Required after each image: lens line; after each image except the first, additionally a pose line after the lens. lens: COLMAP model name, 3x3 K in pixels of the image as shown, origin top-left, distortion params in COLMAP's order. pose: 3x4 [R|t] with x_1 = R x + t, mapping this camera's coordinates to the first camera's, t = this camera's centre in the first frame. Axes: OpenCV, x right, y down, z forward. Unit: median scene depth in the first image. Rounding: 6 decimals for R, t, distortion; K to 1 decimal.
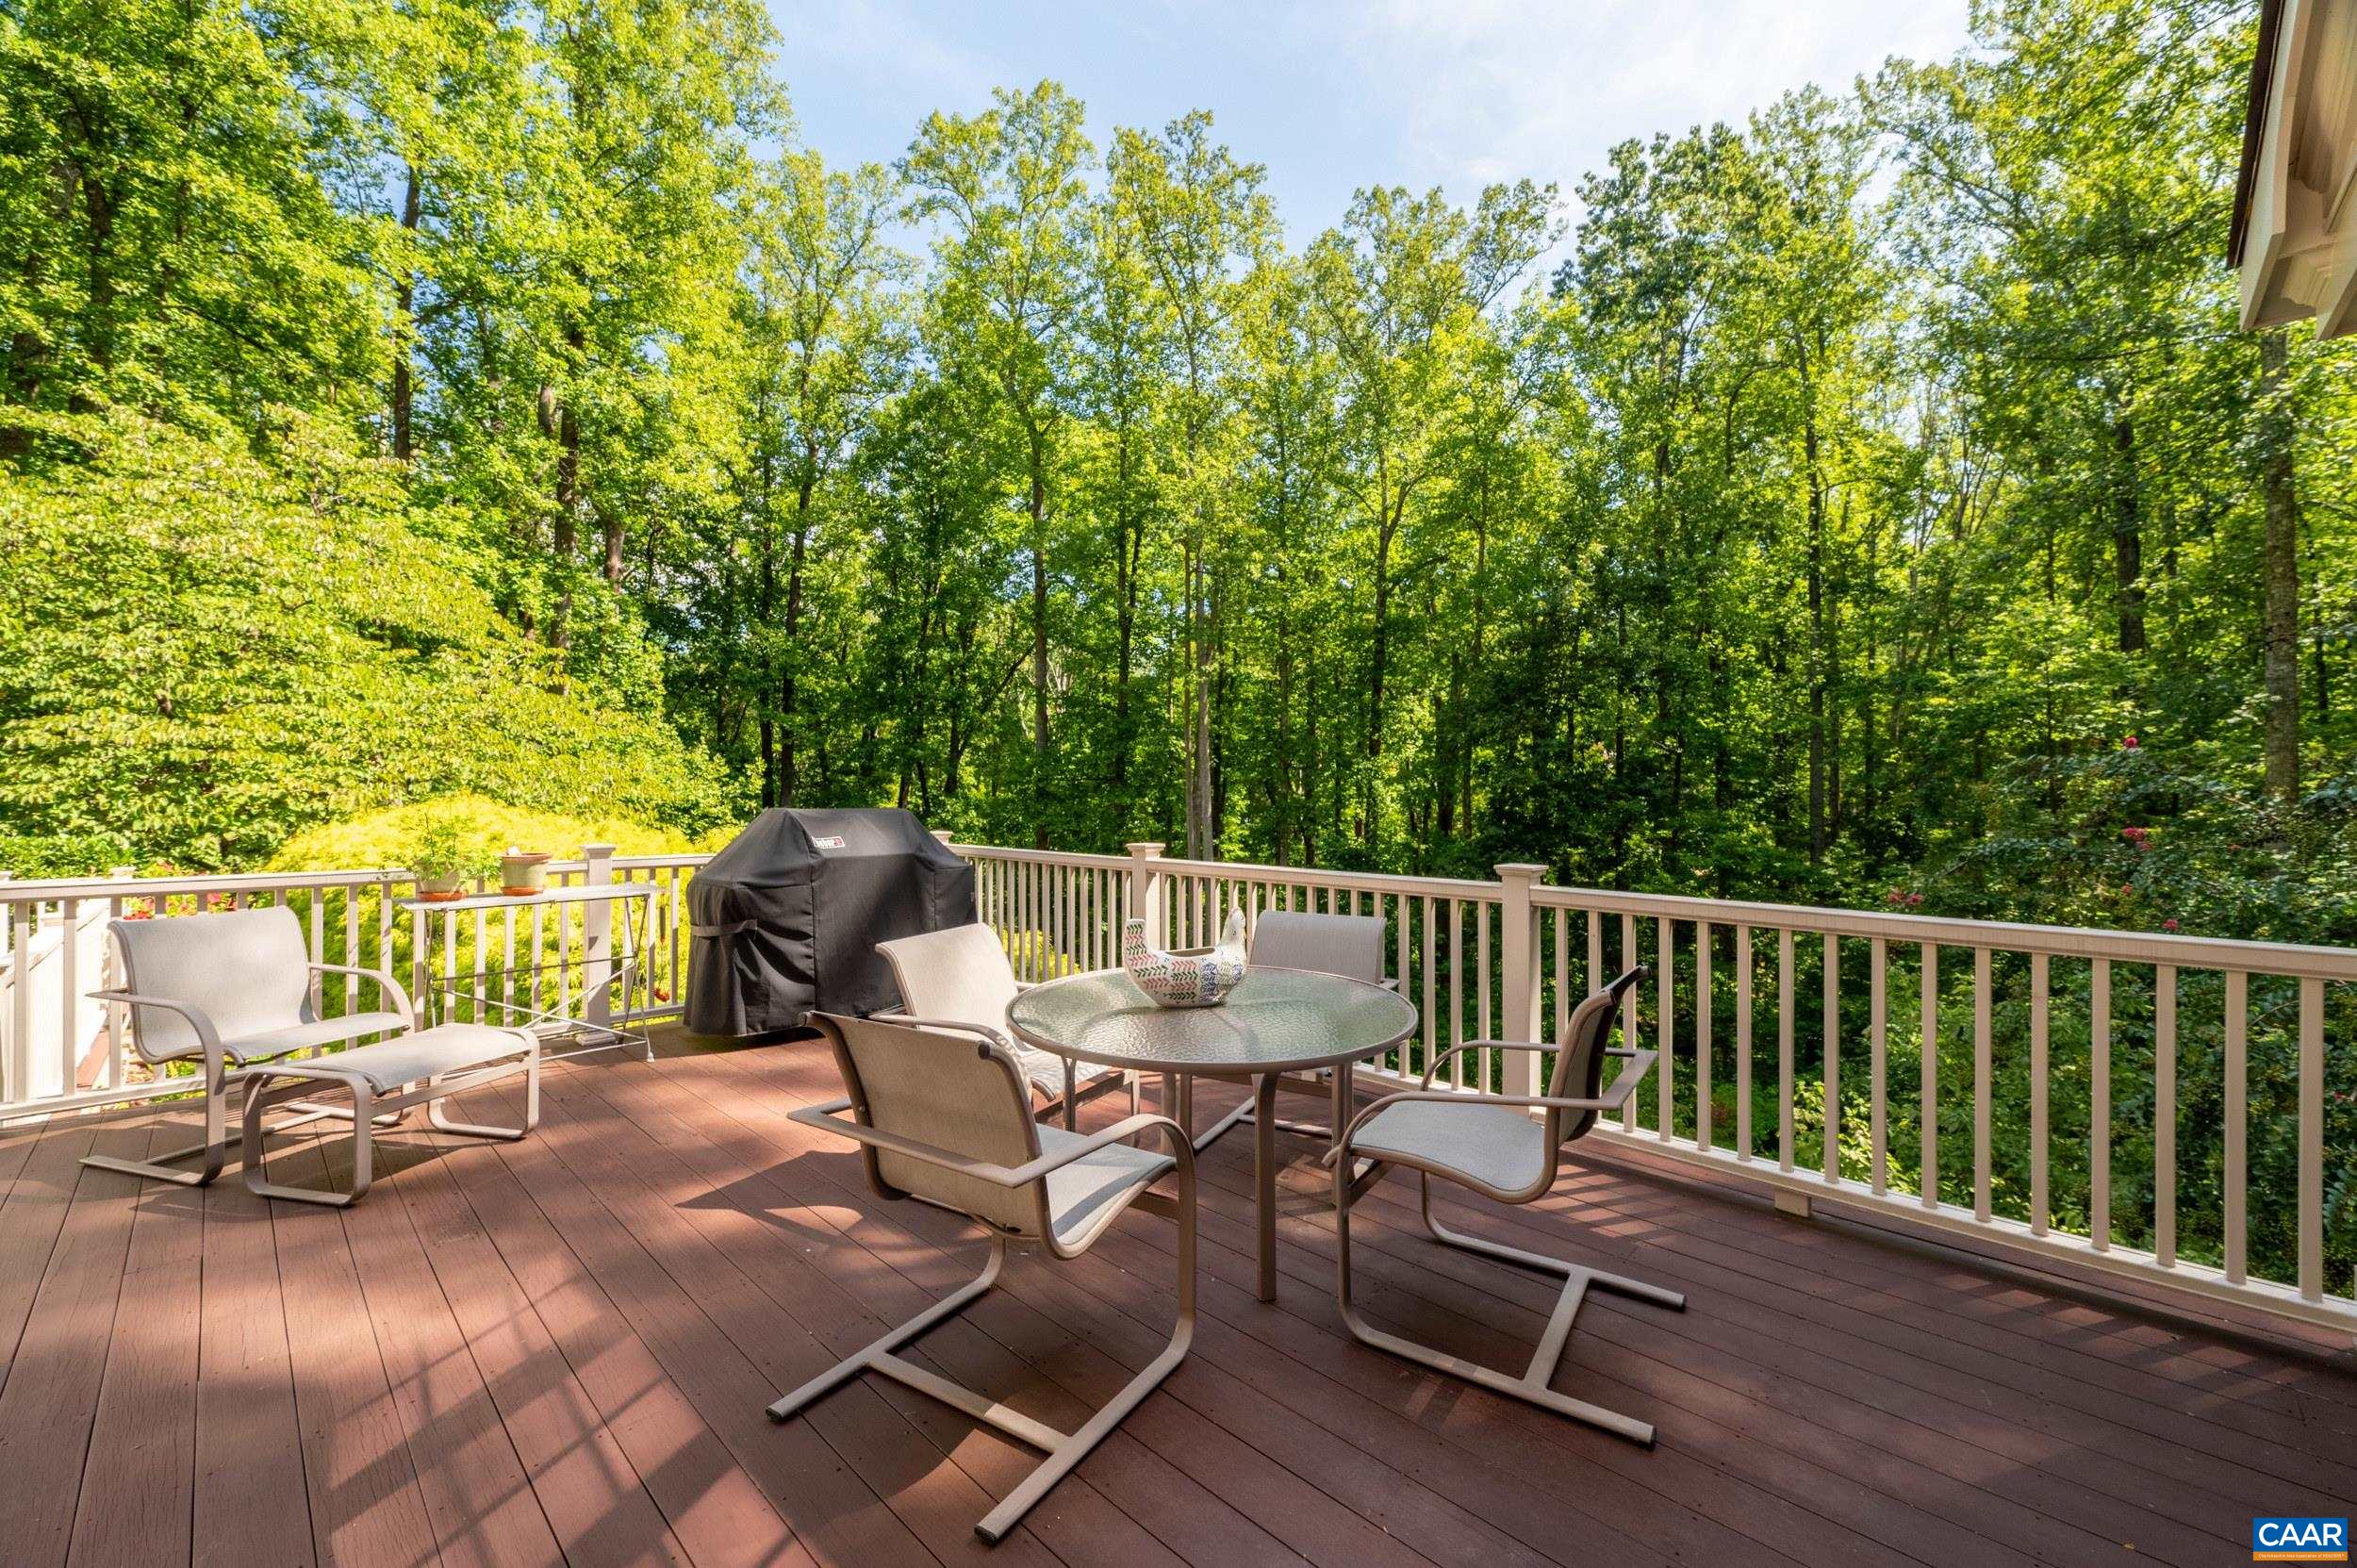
lens RADIAL K [[940.4, 0, 1184.2], [0, 940.4, 787.0], [0, 0, 1]] dist [0.001579, -0.000726]
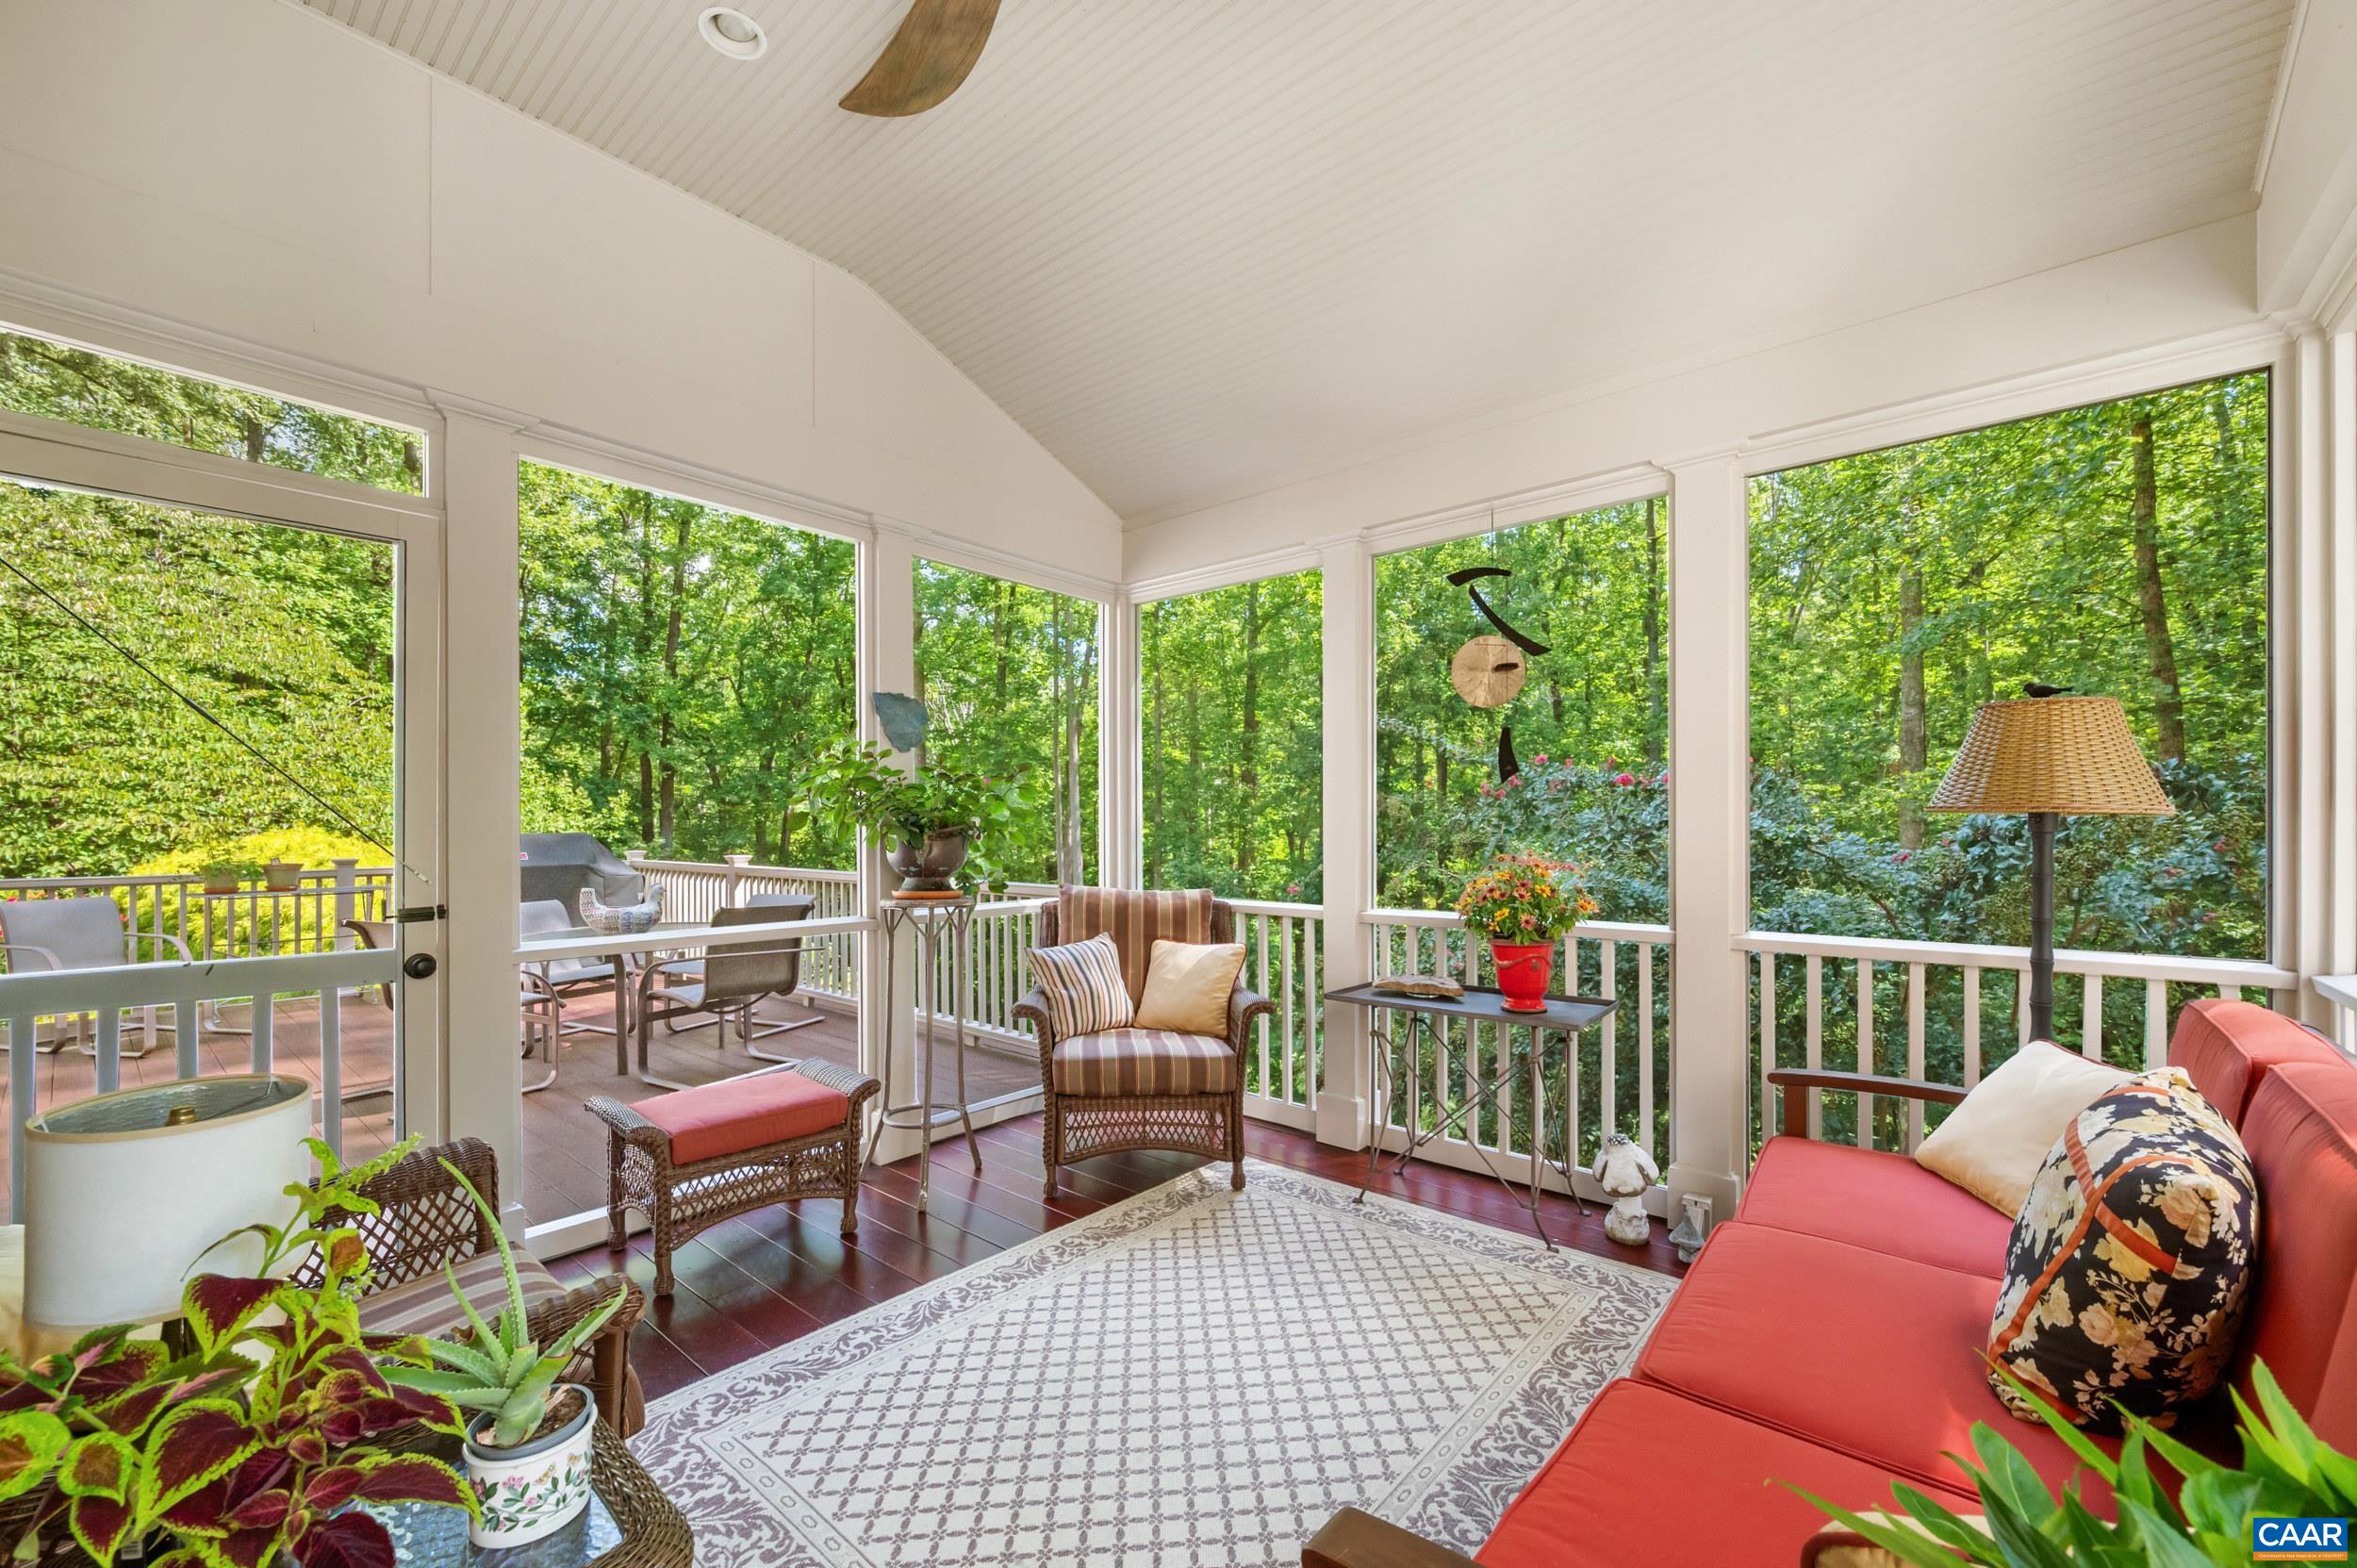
lens RADIAL K [[940.4, 0, 1159.5], [0, 940.4, 820.1], [0, 0, 1]] dist [0.001579, -0.000726]
pose [[0.998155, -0.005661, 0.060453, 0.184773], [0.005415, 0.999976, 0.004246, 0.000956], [-0.060475, -0.003911, 0.998162, -0.176913]]
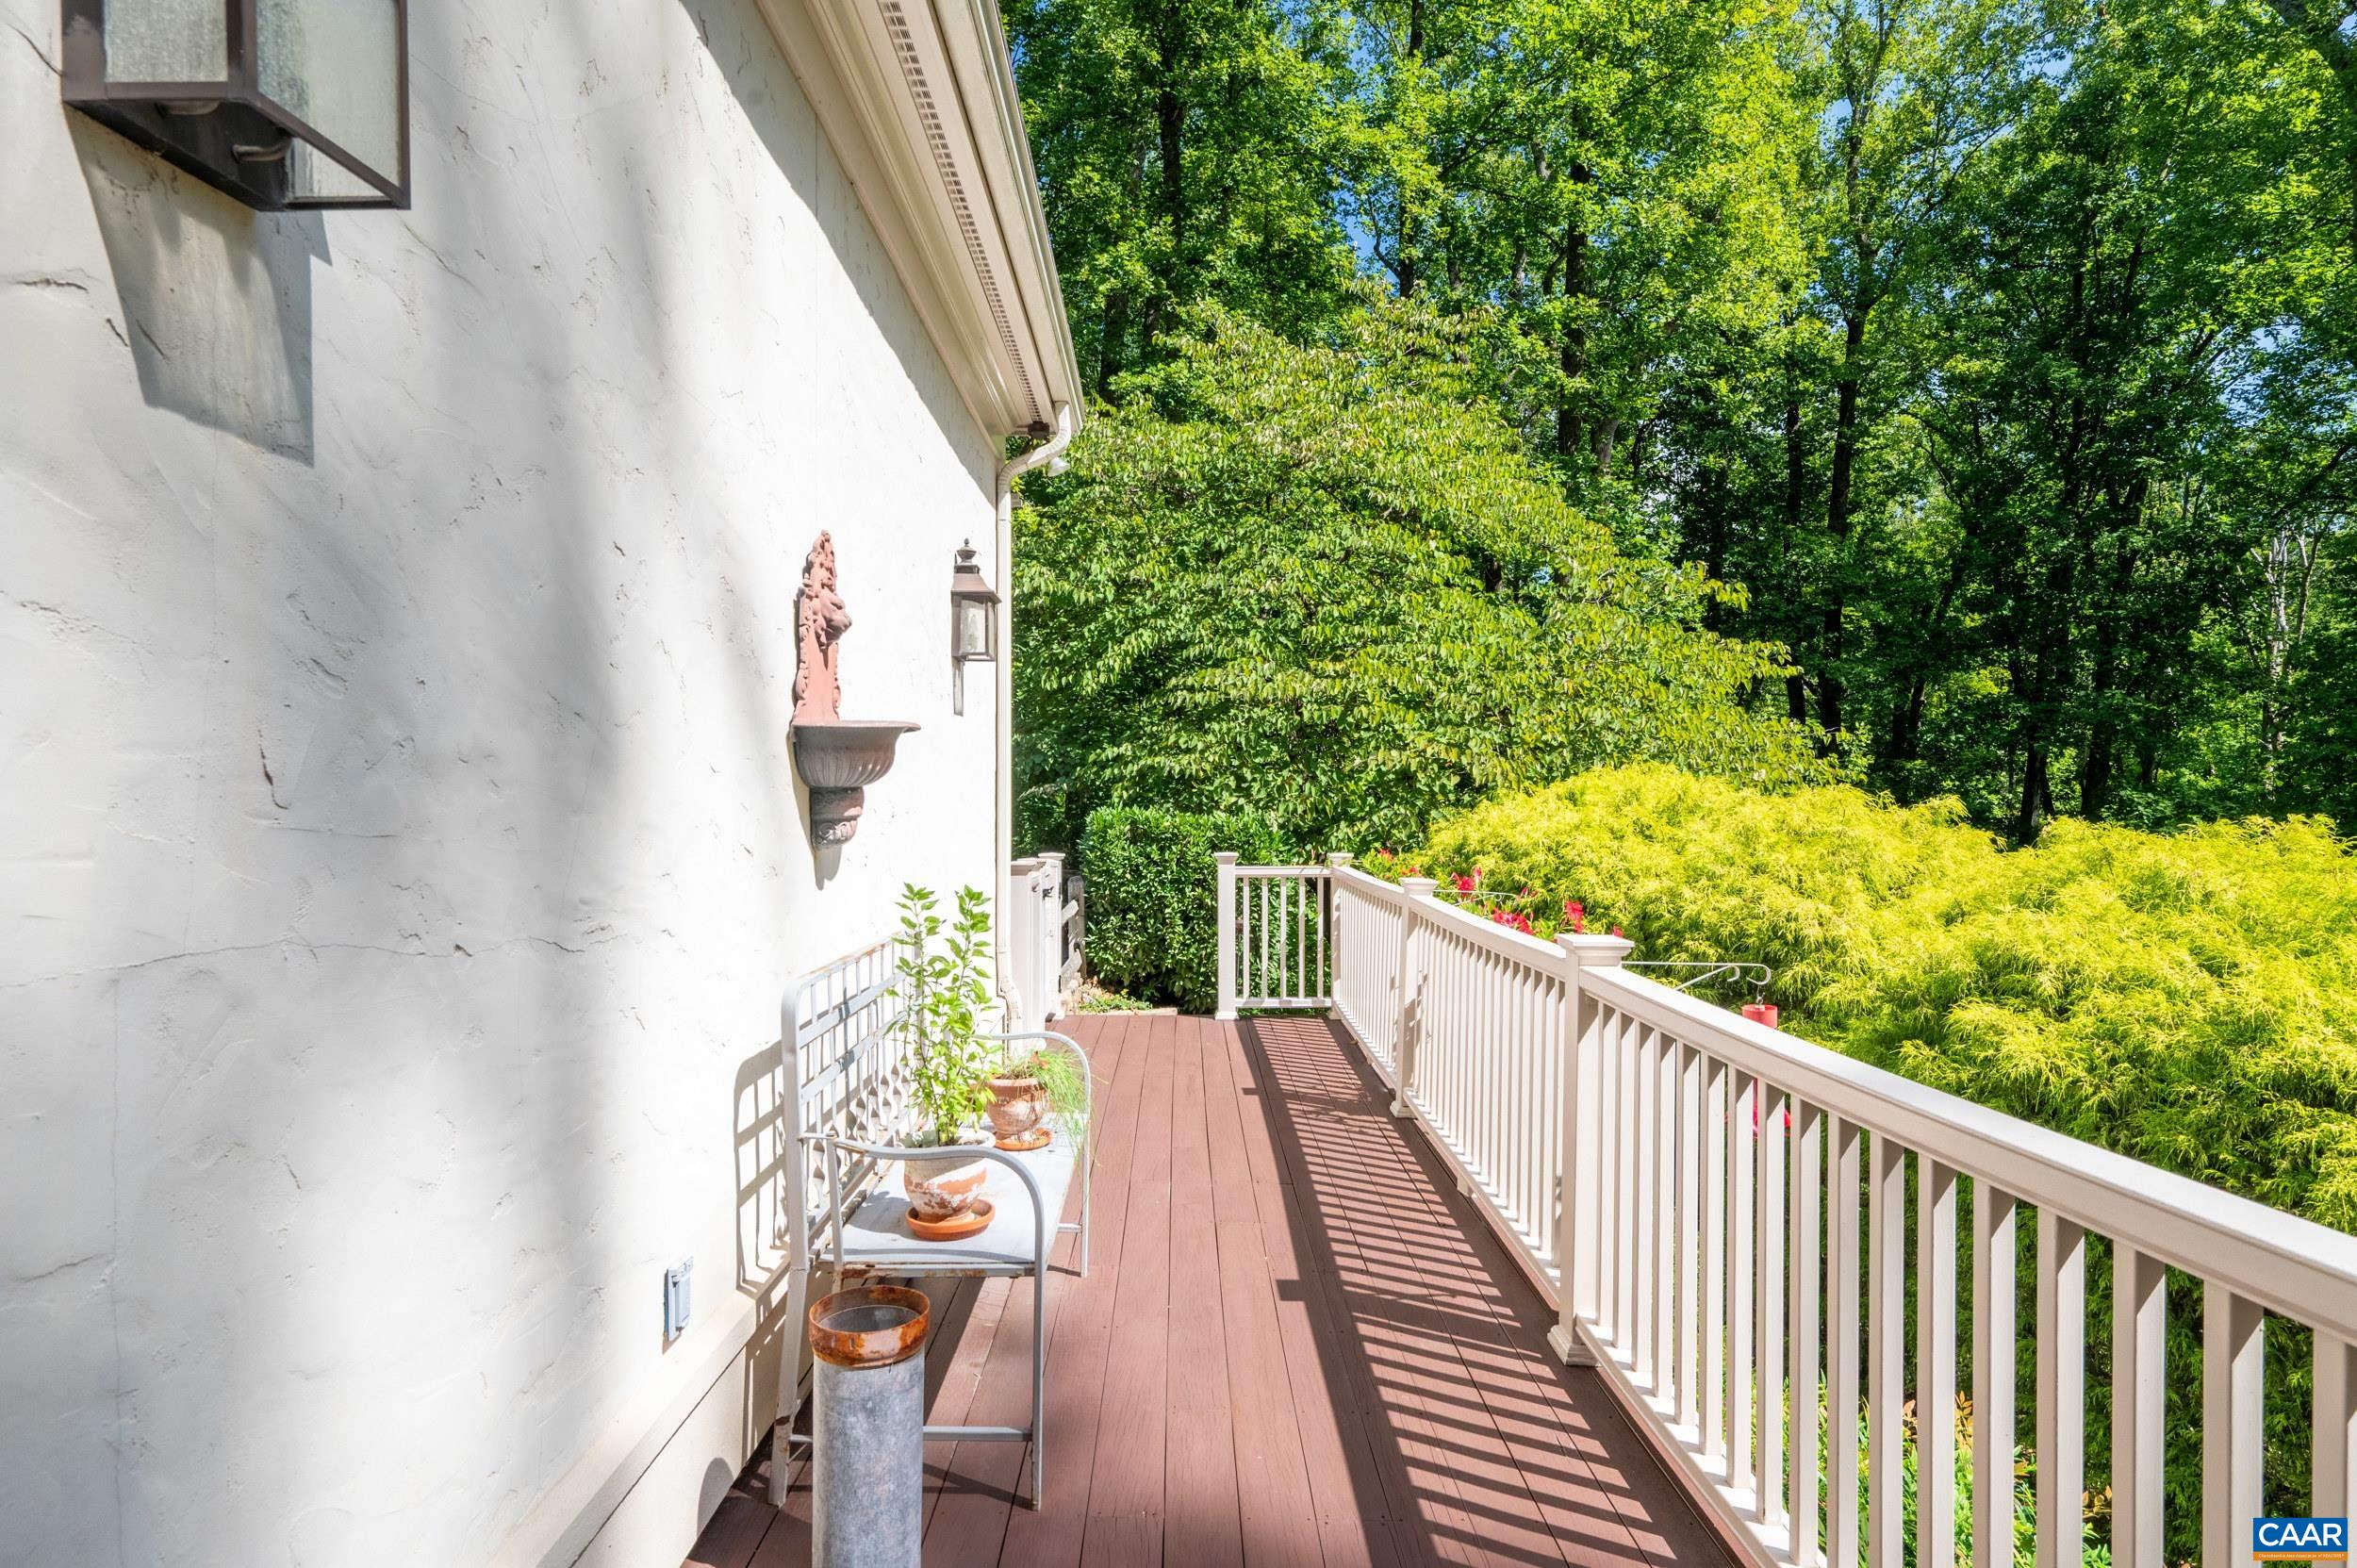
lens RADIAL K [[1238.1, 0, 1170.2], [0, 1238.1, 792.5], [0, 0, 1]] dist [0.002893, 0.000204]
pose [[0.694330, 0.000082, -0.719656, -0.381198], [0.004000, 0.999984, 0.003974, 0.023088], [0.719645, -0.005638, 0.694319, 0.194164]]
